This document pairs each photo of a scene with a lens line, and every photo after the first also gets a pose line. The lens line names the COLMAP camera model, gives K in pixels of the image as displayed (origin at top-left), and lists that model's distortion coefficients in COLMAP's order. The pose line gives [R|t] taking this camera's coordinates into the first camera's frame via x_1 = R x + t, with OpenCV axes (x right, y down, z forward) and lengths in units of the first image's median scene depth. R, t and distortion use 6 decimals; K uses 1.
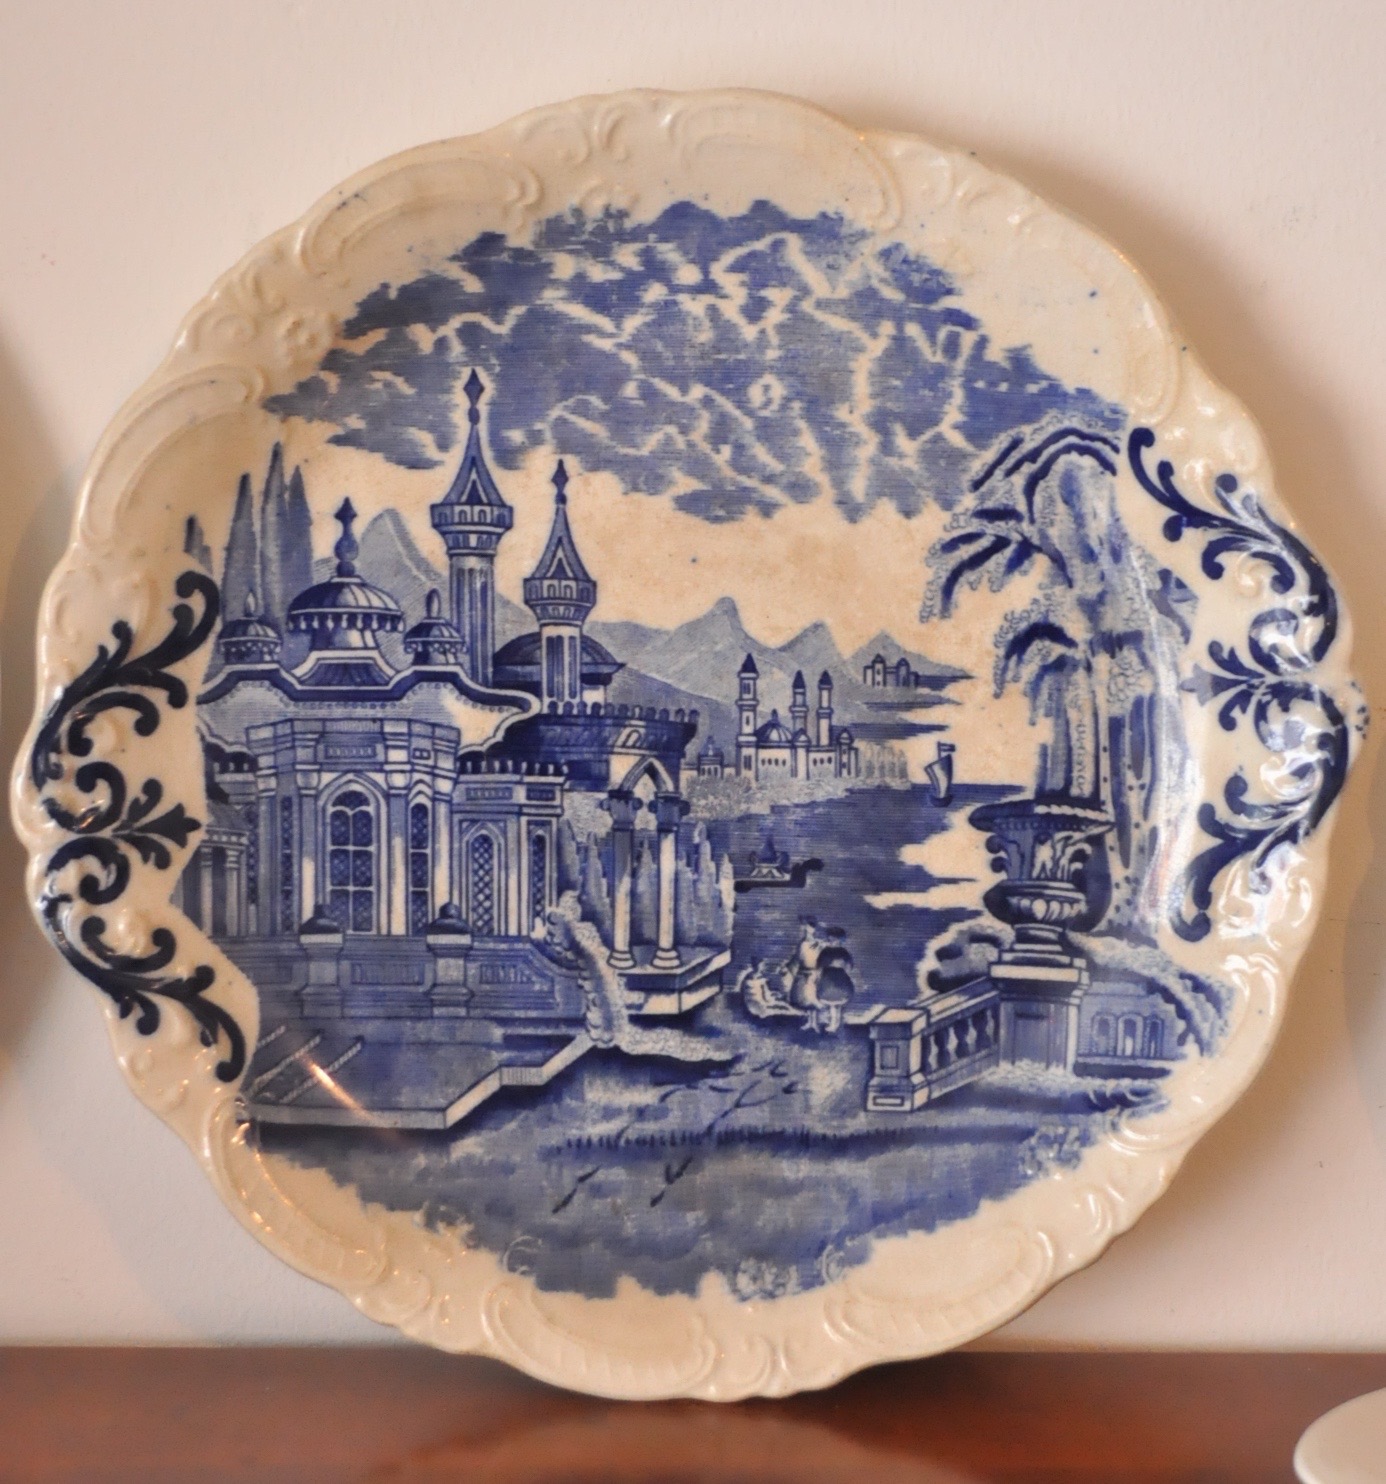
lens RADIAL K [[2831.7, 0, 705.2], [0, 2831.7, 748.7], [0, 0, 1]] dist [-0.056713, 0.000000]
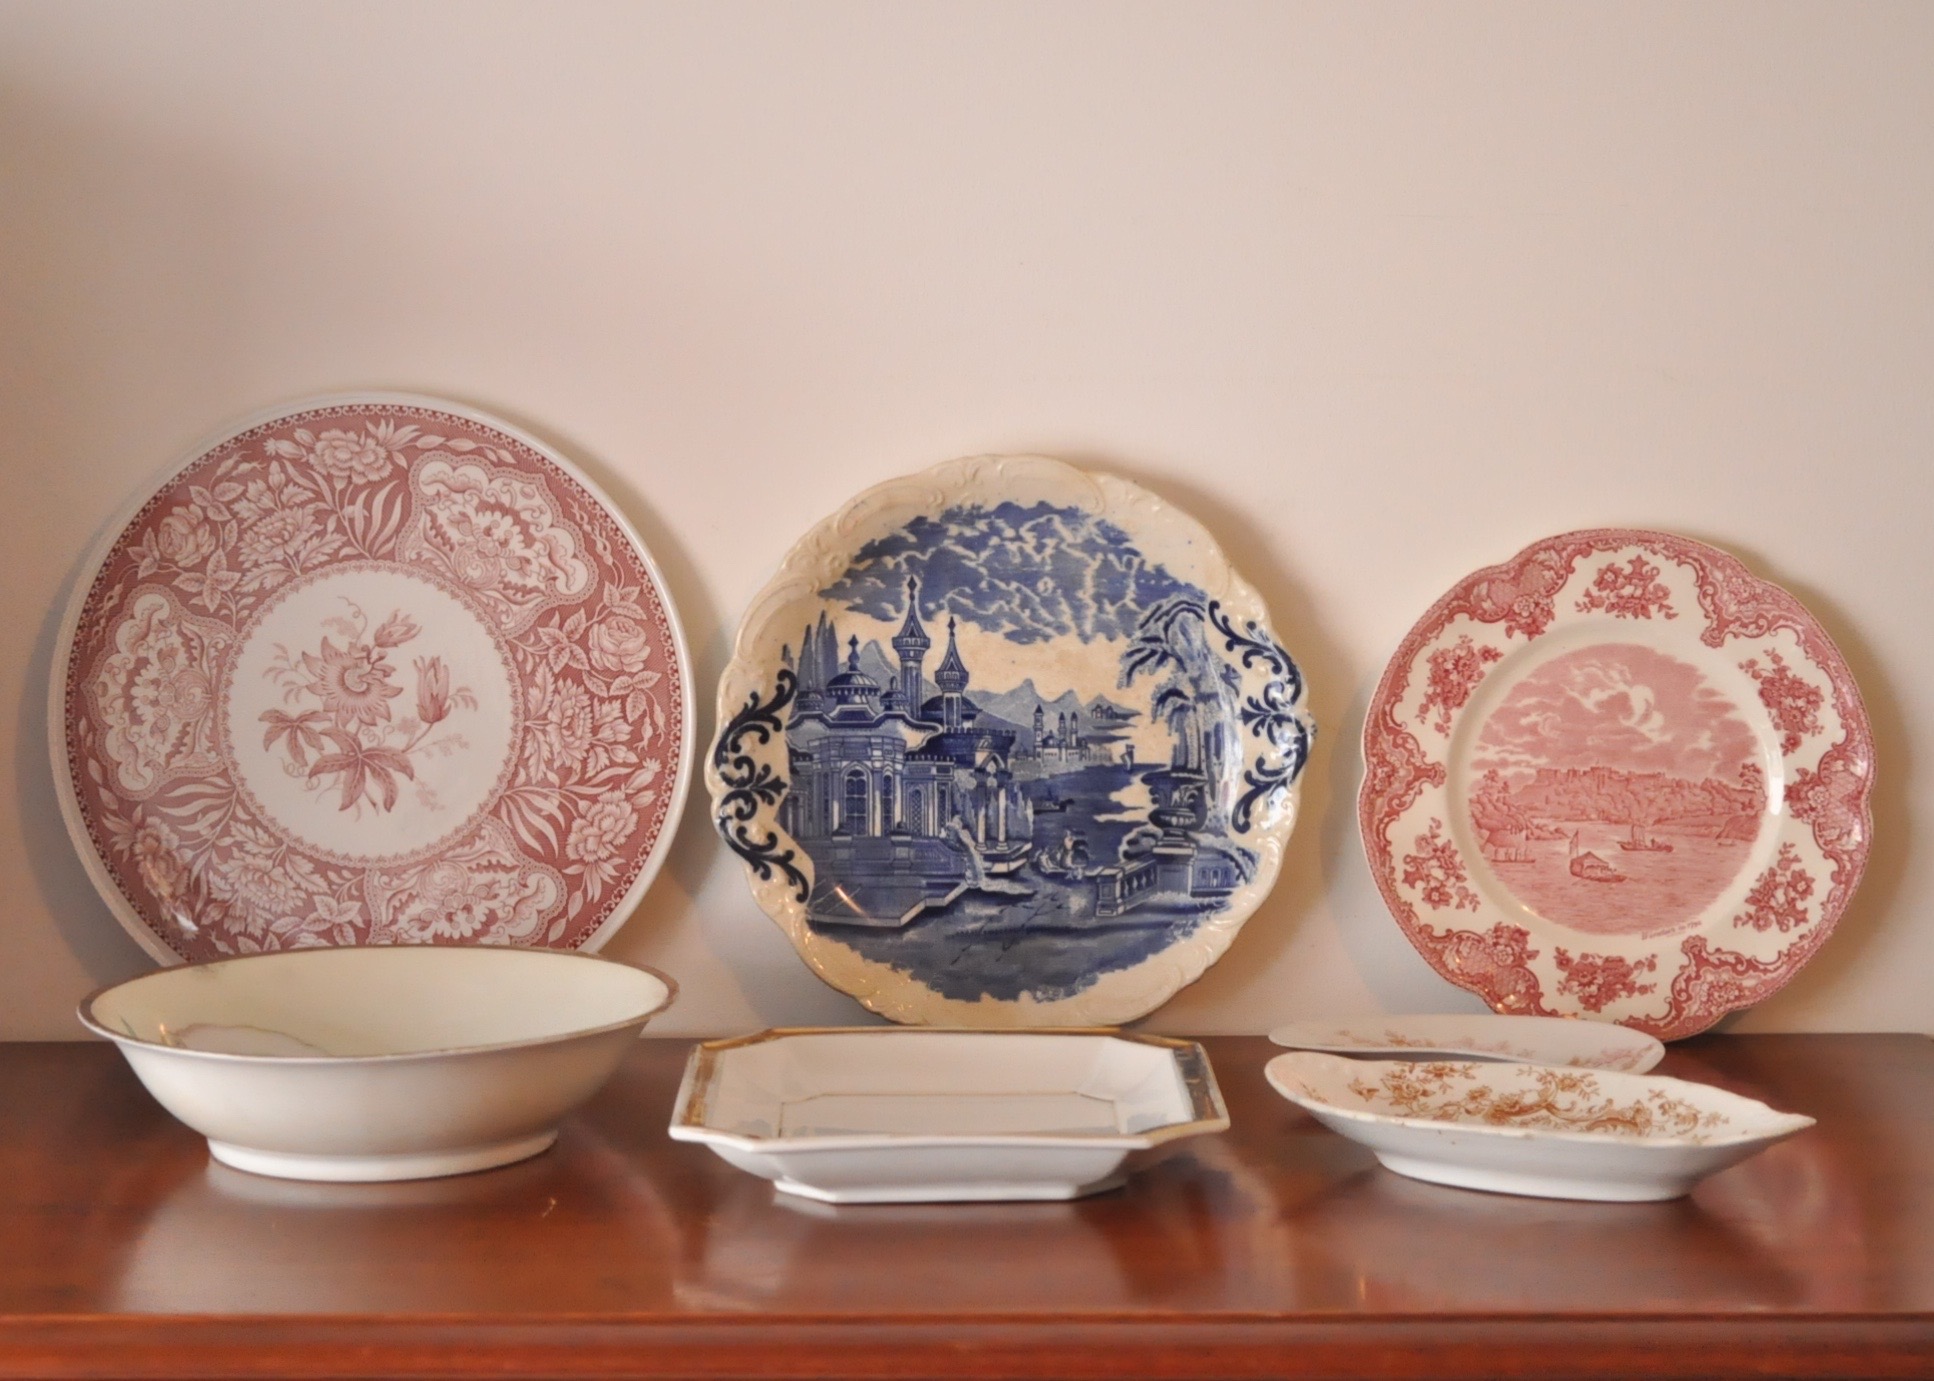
lens RADIAL K [[4638.0, 0, 960.1], [0, 4638.0, 680.9], [0, 0, 1]] dist [0.071347, 0.000000]
pose [[0.999856, -0.009538, -0.014036, 0.005250], [0.008753, 0.998452, -0.054926, 0.145351], [0.014539, 0.054795, 0.998392, -2.591482]]
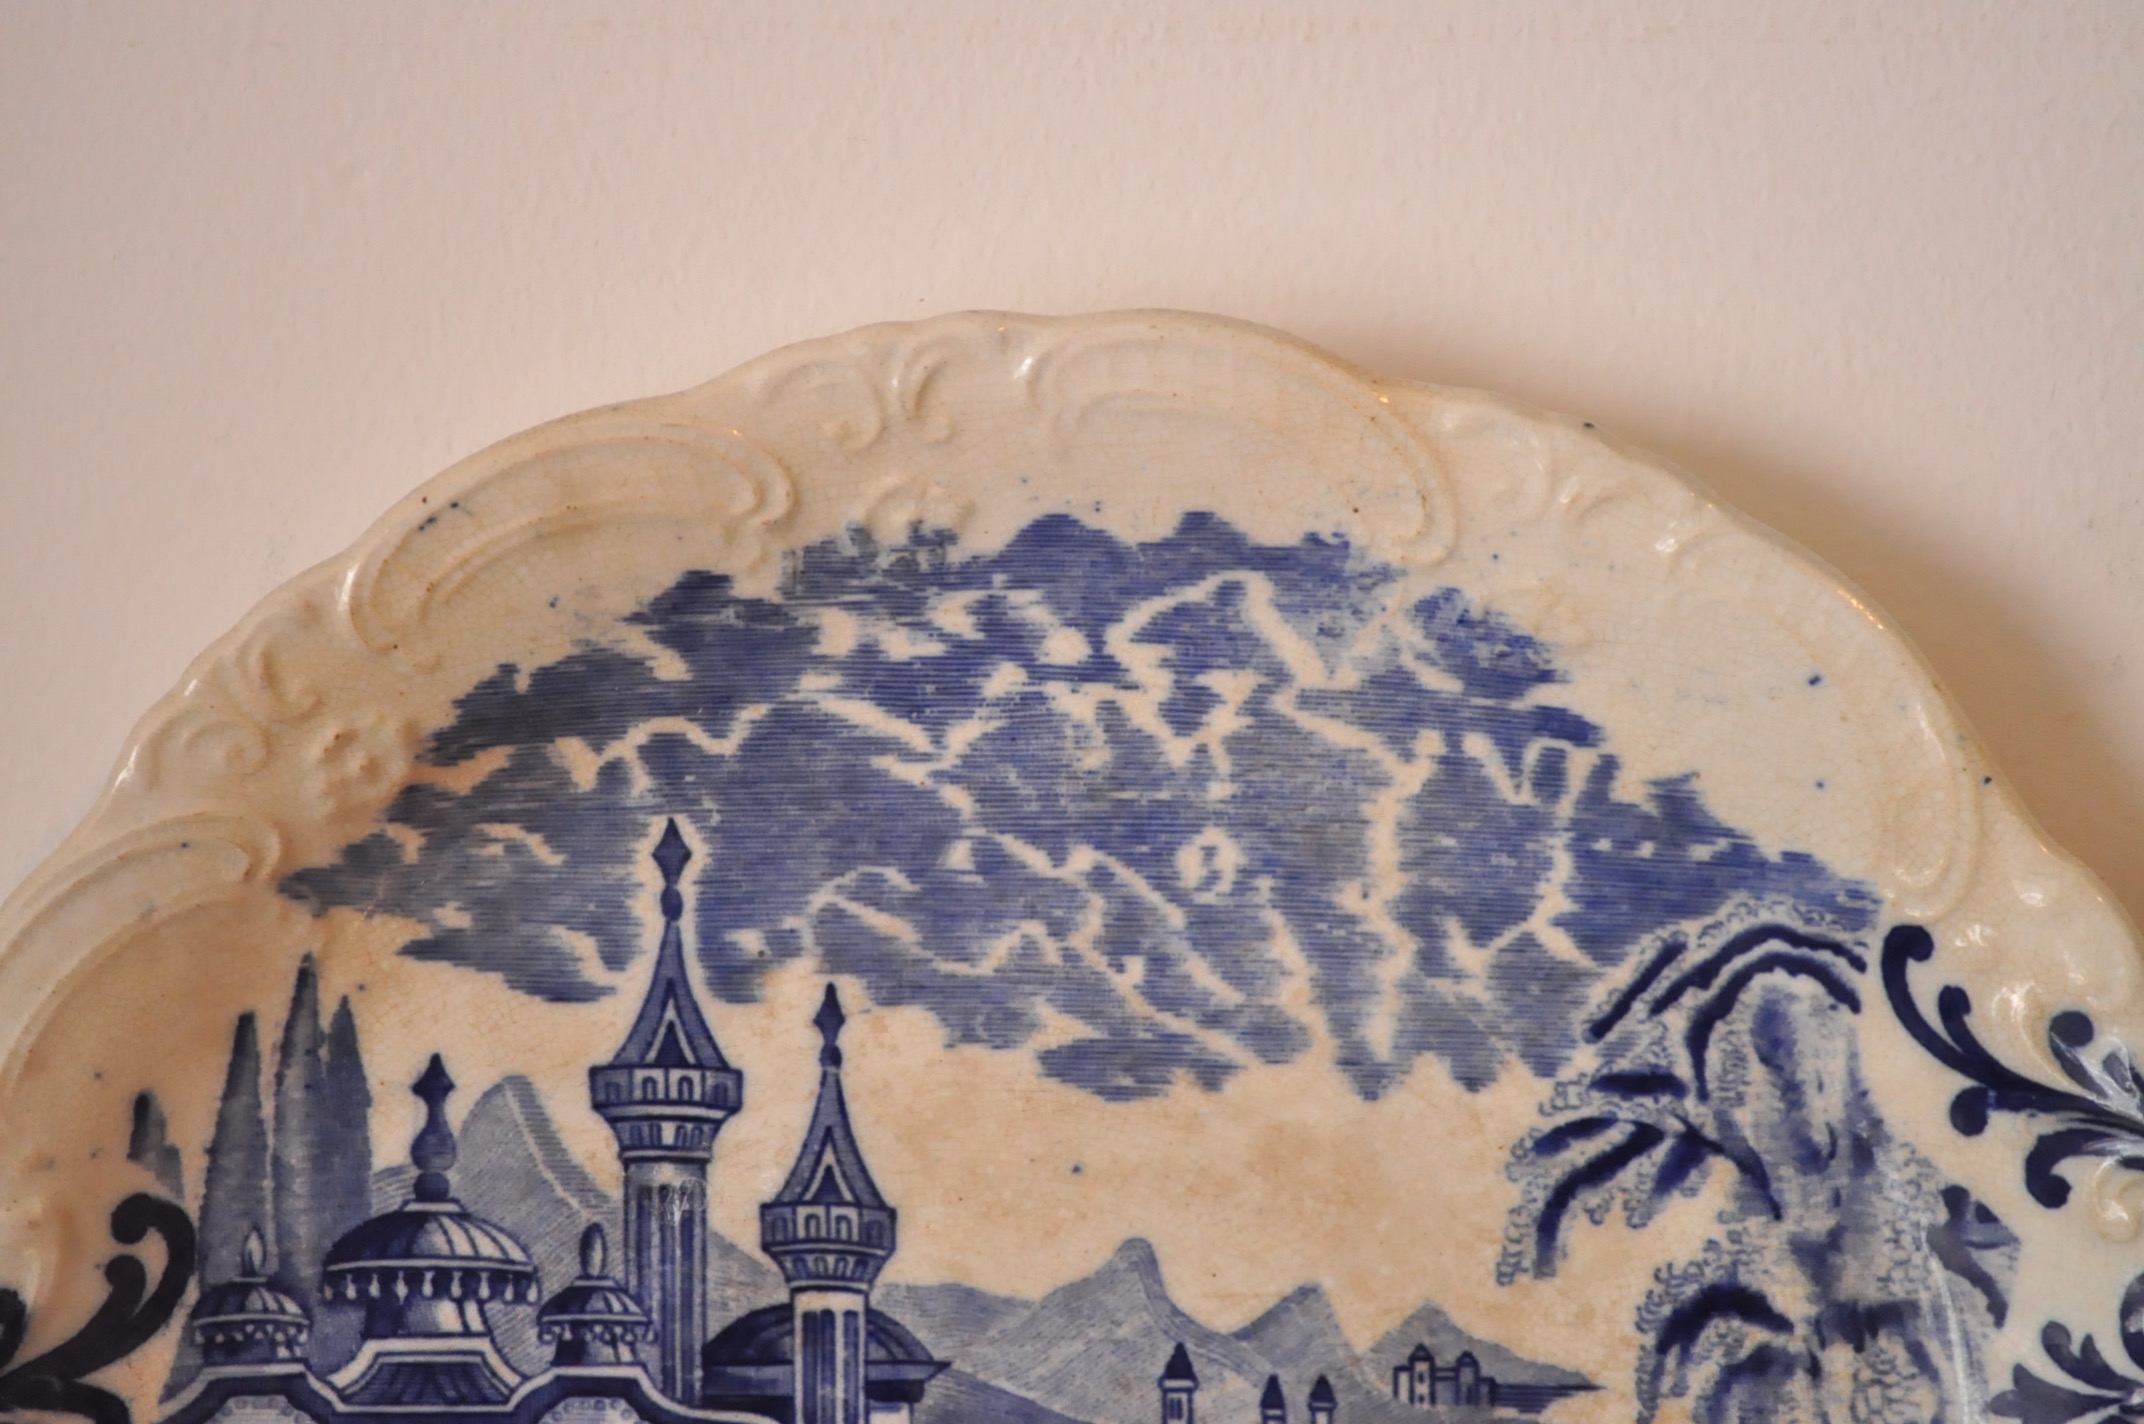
lens RADIAL K [[3977.3, 0, 1069.8], [0, 3977.3, 710.3], [0, 0, 1]] dist [-0.012984, 0.000000]
pose [[0.999987, -0.002923, -0.004184, -0.001851], [0.002300, 0.989887, -0.141838, -0.046049], [0.004556, 0.141827, 0.989881, 0.238634]]
